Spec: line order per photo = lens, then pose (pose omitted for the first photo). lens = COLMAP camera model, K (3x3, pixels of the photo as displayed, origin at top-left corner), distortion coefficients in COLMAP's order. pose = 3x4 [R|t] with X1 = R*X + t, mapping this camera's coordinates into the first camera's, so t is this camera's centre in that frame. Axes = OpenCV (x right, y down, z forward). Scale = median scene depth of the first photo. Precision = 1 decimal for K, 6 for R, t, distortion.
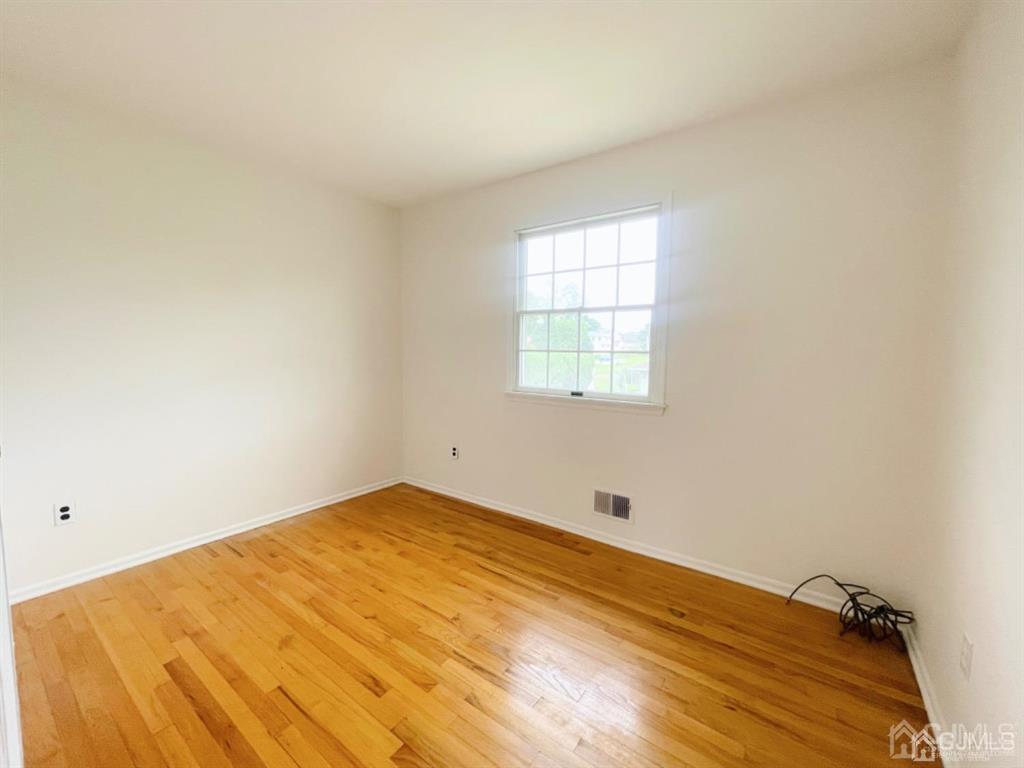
lens RADIAL K [[417.7, 0, 513.8], [0, 417.7, 383.2], [0, 0, 1]] dist [-0.002266, 0.000069]
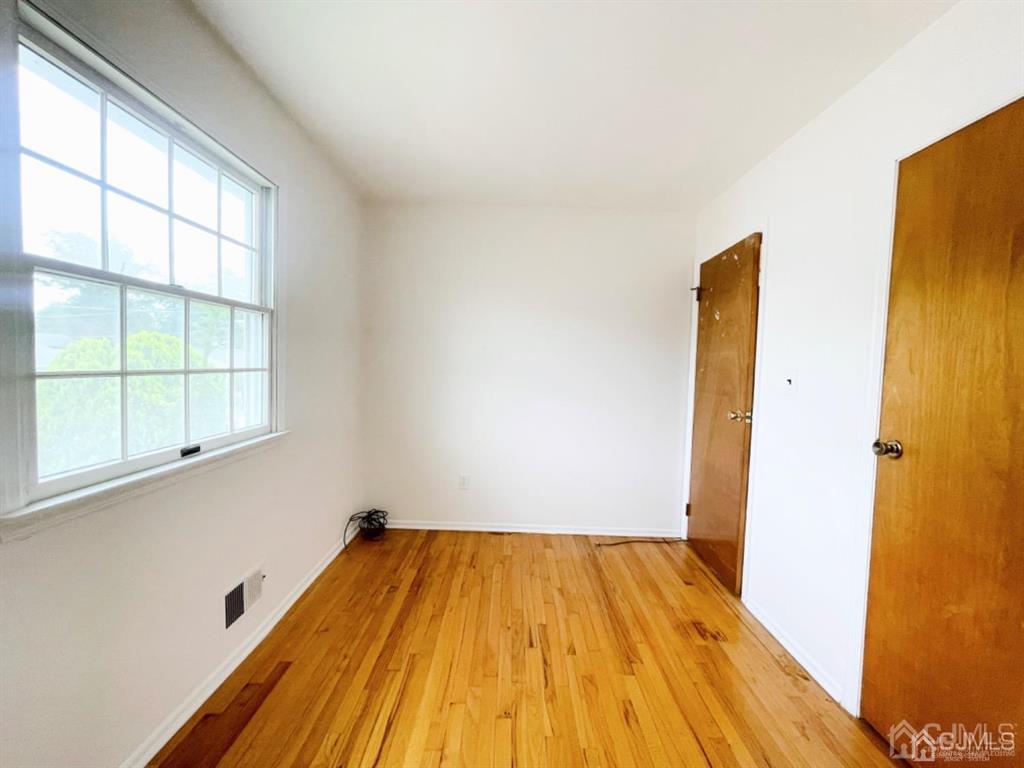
lens RADIAL K [[414.8, 0, 511.3], [0, 414.8, 381.9], [0, 0, 1]] dist [-0.000907, 0.000487]
pose [[-0.585023, -0.067991, 0.808162, -0.655792], [0.023173, 0.994671, 0.100457, -0.136123], [-0.810685, 0.077497, -0.580330, 1.239286]]
